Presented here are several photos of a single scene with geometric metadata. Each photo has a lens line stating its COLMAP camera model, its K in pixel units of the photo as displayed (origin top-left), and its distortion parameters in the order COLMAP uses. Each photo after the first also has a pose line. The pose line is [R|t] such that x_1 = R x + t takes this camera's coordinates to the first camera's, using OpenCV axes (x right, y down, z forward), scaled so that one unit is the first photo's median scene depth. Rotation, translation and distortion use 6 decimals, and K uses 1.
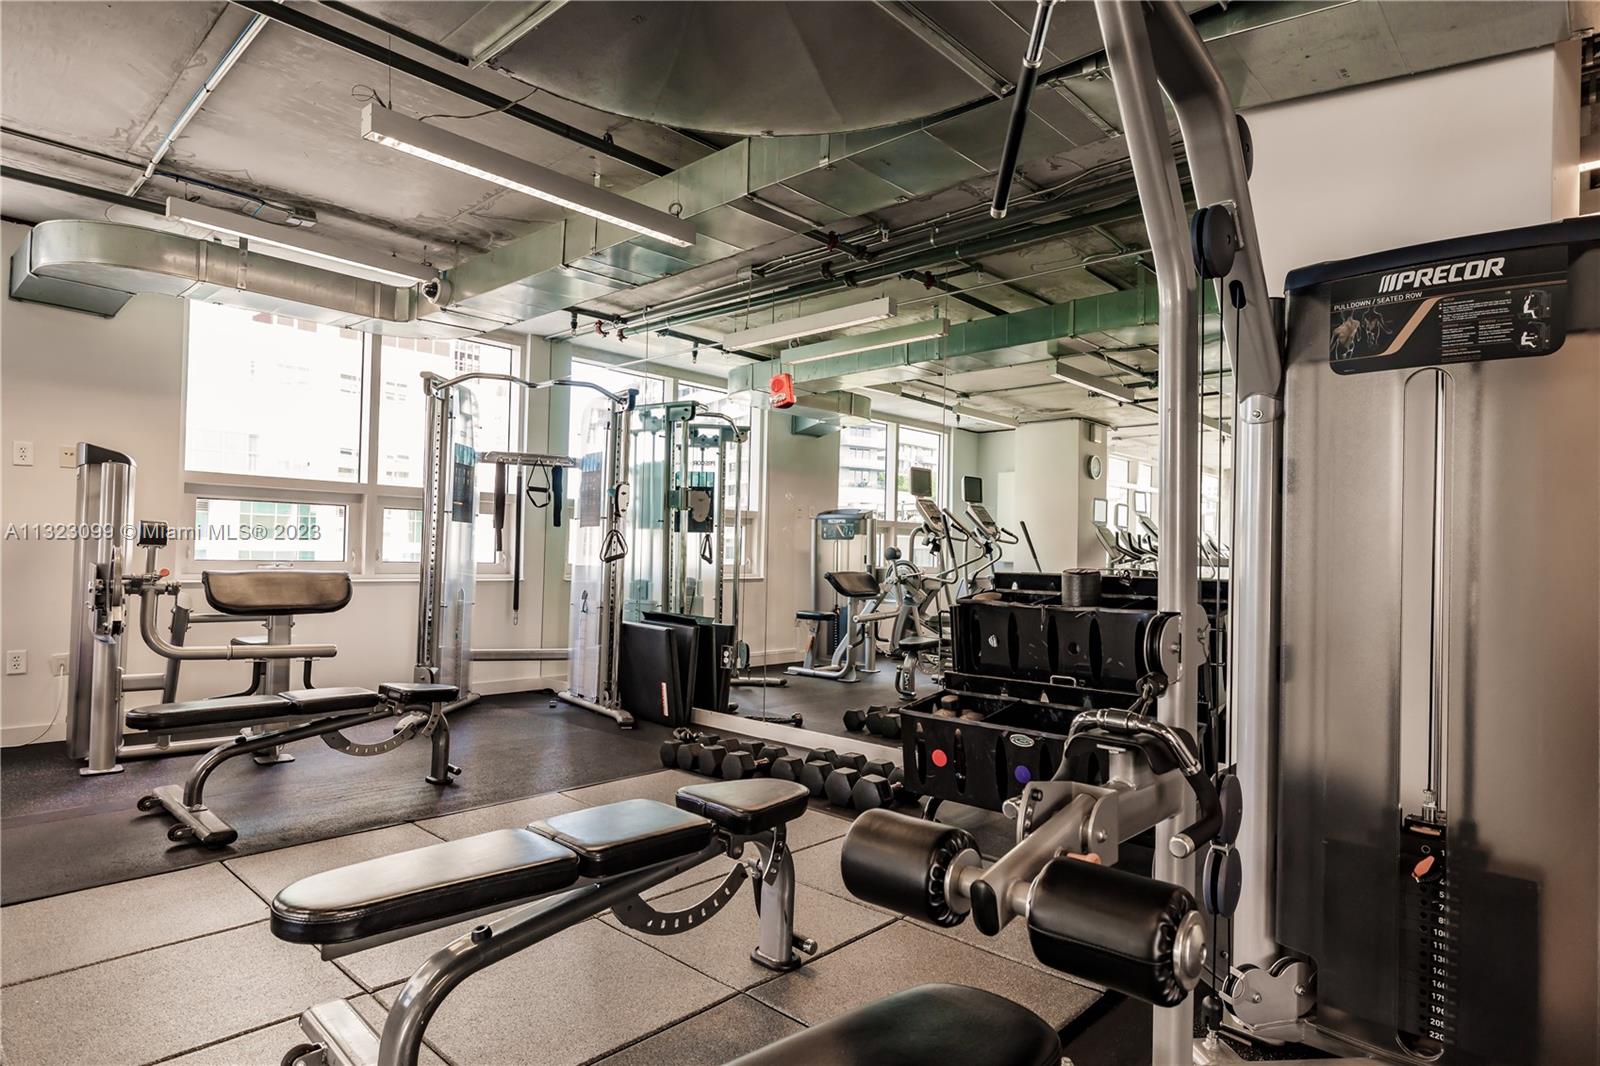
lens RADIAL K [[889.9, 0, 808.9], [0, 889.9, 539.6], [0, 0, 1]] dist [0.013122, 0.000477]
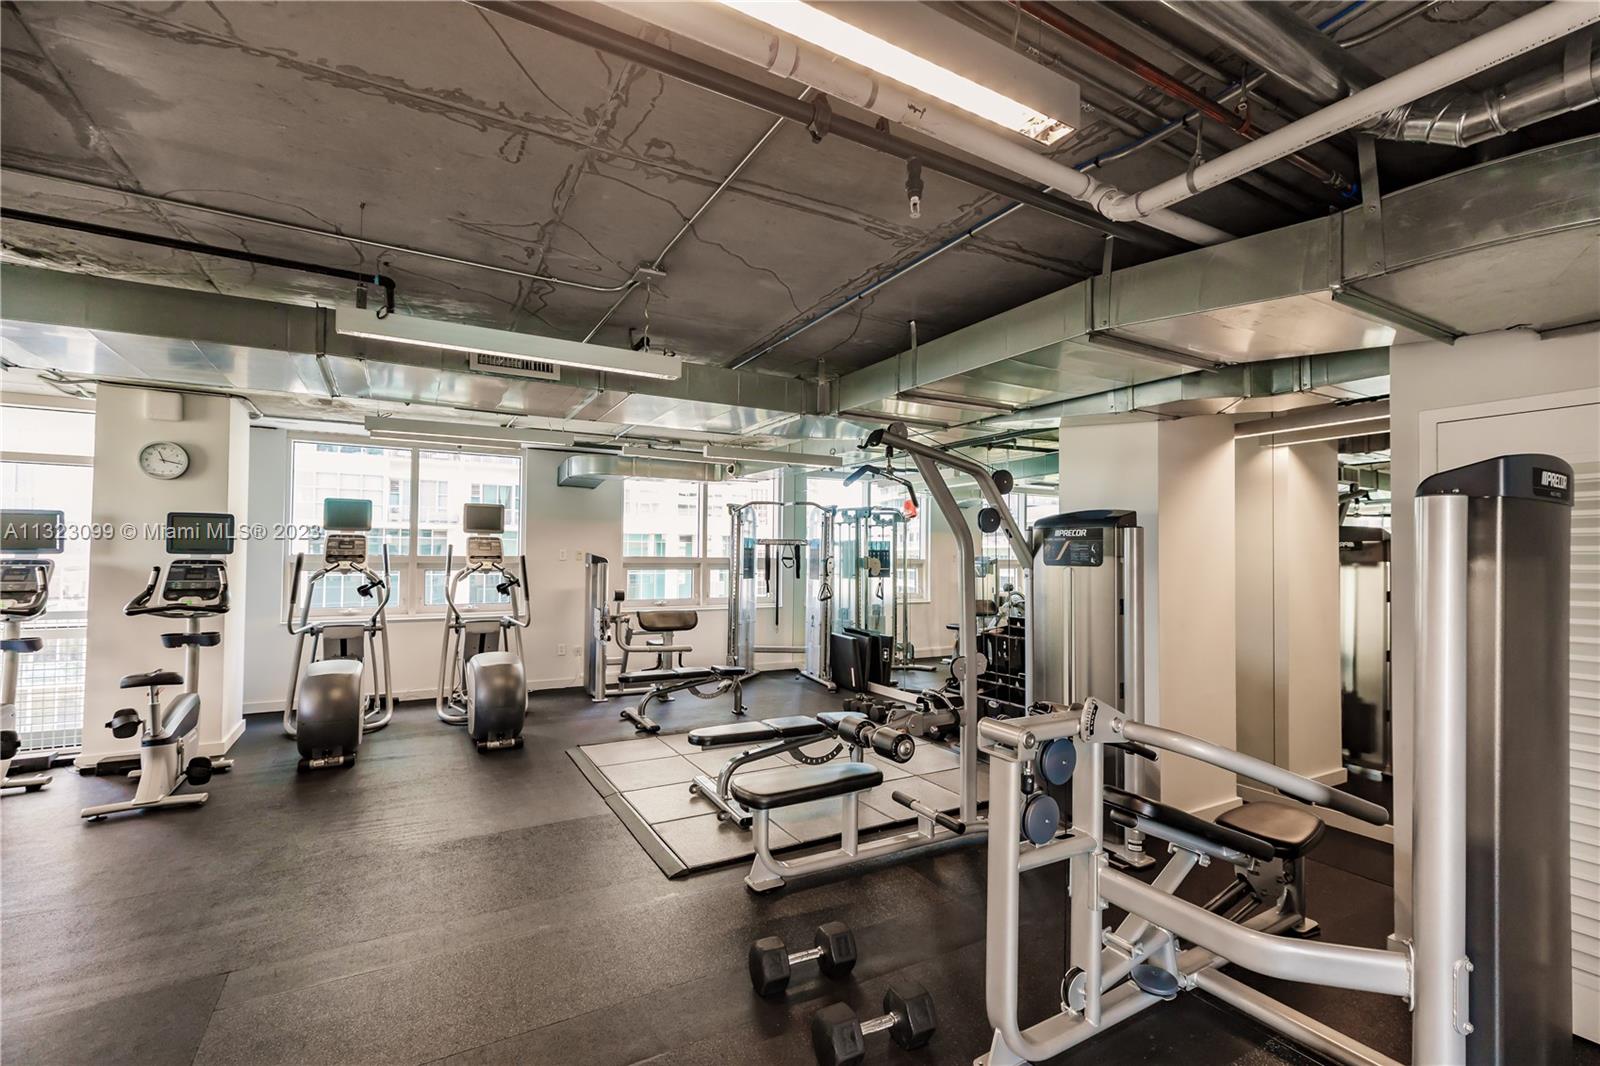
lens RADIAL K [[714.1, 0, 811.8], [0, 714.1, 536.3], [0, 0, 1]] dist [-0.003334, -0.000074]
pose [[0.955883, -0.023075, -0.292839, 0.187500], [0.019138, 0.999684, -0.016303, -0.084190], [0.293122, 0.009980, 0.956023, -0.412676]]
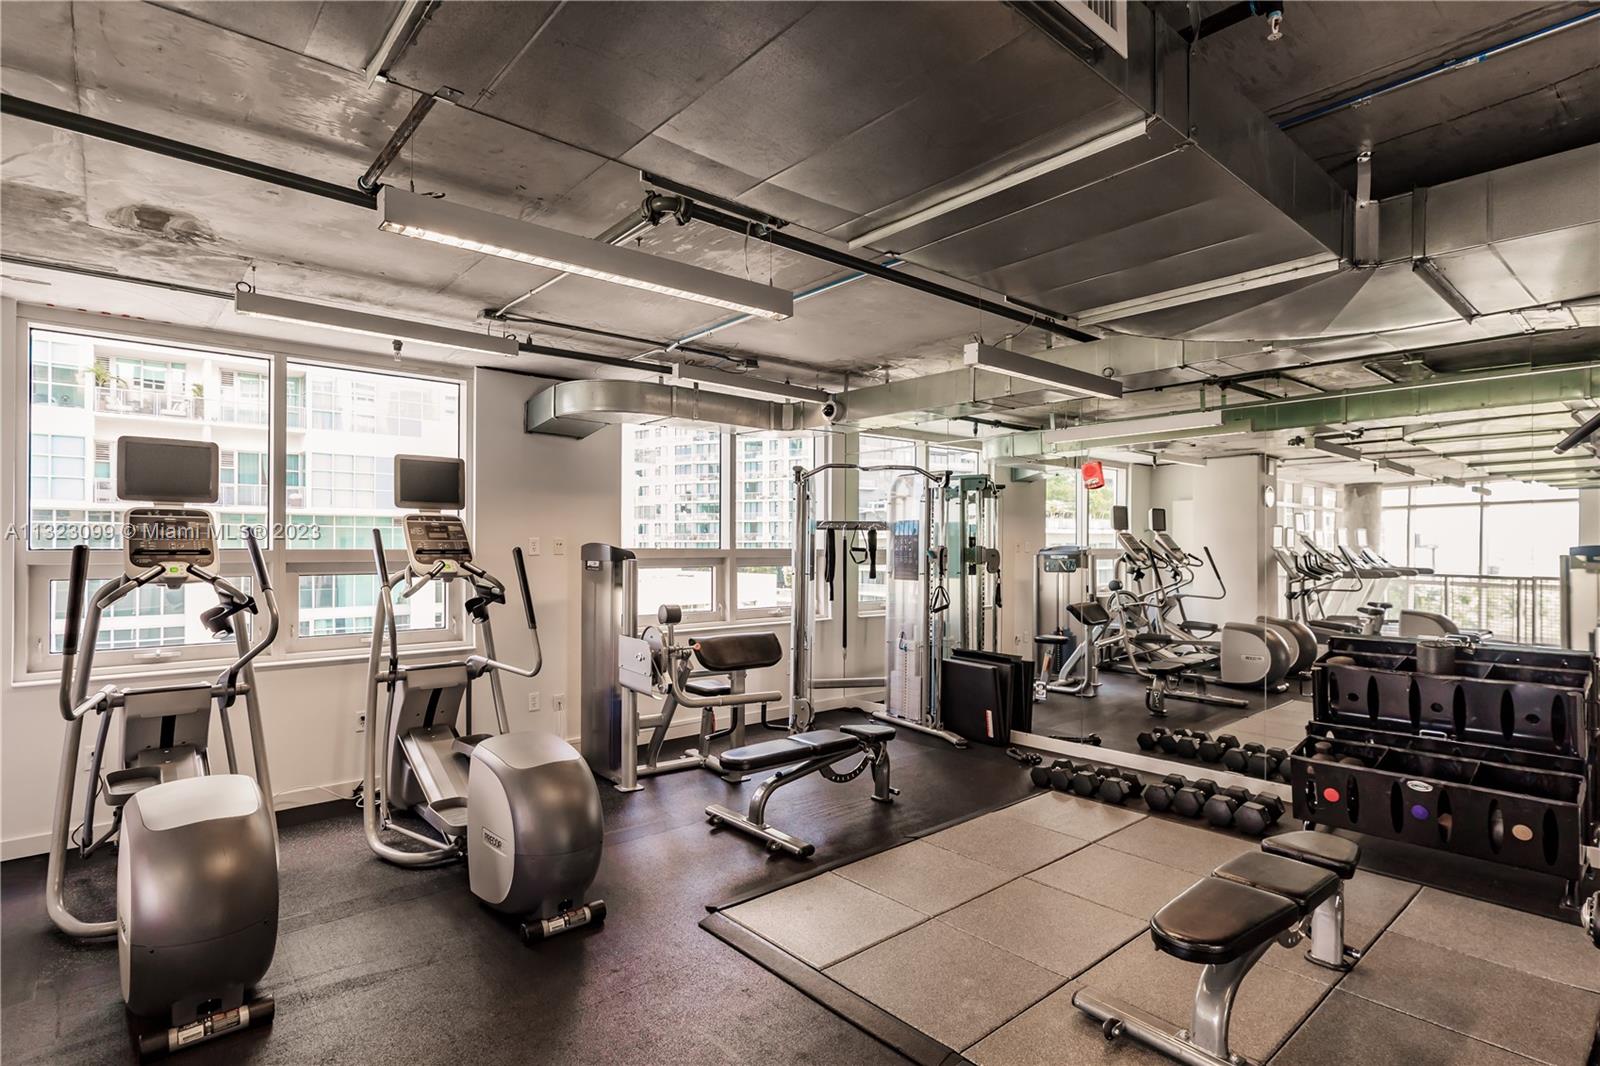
lens RADIAL K [[809.8, 0, 802.6], [0, 809.8, 540.0], [0, 0, 1]] dist [-0.000576, 0.000006]
pose [[0.994778, -0.021125, -0.099857, -0.293643], [0.022234, 0.999703, 0.010011, -0.090044], [0.099616, -0.012179, 0.994951, -0.135424]]
